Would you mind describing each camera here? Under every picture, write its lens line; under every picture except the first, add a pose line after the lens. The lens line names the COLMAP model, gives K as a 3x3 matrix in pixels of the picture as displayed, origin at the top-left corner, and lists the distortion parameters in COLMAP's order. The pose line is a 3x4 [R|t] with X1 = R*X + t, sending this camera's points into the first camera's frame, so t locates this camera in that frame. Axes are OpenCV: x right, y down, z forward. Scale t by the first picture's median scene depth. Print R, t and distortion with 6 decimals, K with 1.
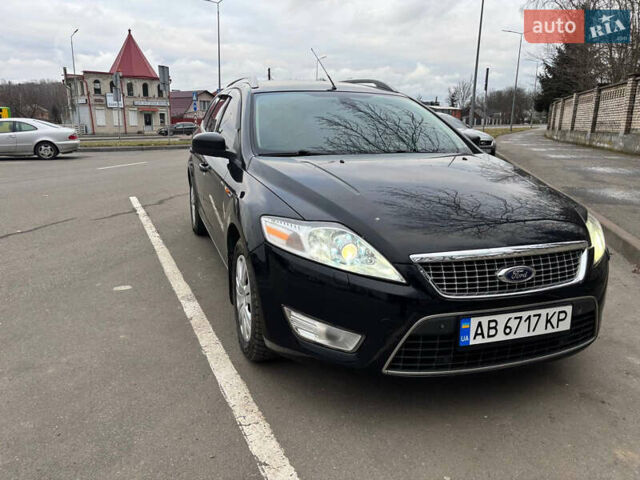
lens RADIAL K [[491.5, 0, 316.1], [0, 491.5, 239.0], [0, 0, 1]] dist [0.022083, -0.016021]
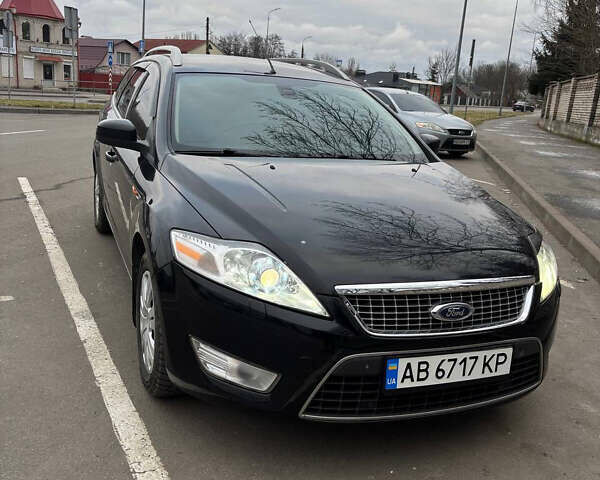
lens RADIAL K [[613.9, 0, 302.5], [0, 613.9, 238.4], [0, 0, 1]] dist [0.018828, 0.000000]
pose [[0.996213, 0.047988, 0.072510, 0.033864], [-0.048418, 0.998818, 0.004179, -0.040096], [-0.072224, -0.007674, 0.997359, -0.074956]]
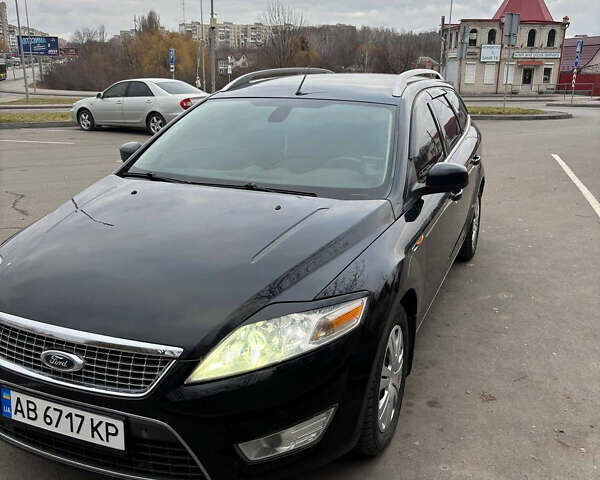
lens RADIAL K [[613.9, 0, 298.7], [0, 613.9, 240.8], [0, 0, 1]] dist [0.018828, 0.000000]
pose [[0.751041, 0.175267, -0.636568, 1.019923], [-0.155454, 0.983960, 0.087506, -0.216673], [0.641694, 0.033236, 0.766240, 0.331837]]
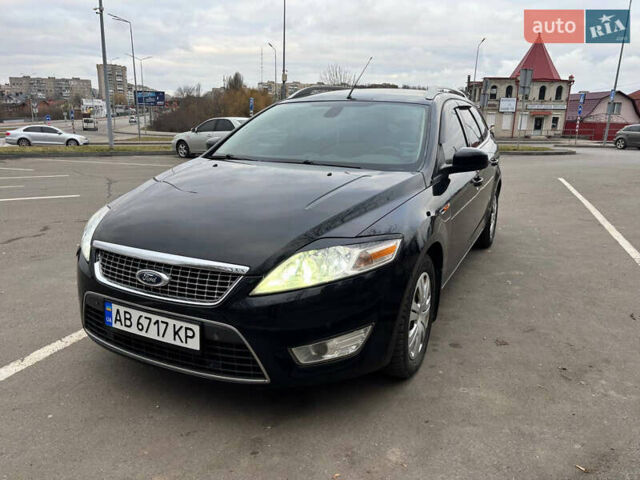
lens RADIAL K [[491.5, 0, 318.4], [0, 491.5, 243.5], [0, 0, 1]] dist [0.022083, -0.016021]
pose [[0.706667, 0.176328, -0.685222, 1.032093], [-0.175207, 0.981897, 0.071981, -0.104766], [0.685510, 0.069189, 0.724768, 0.355583]]
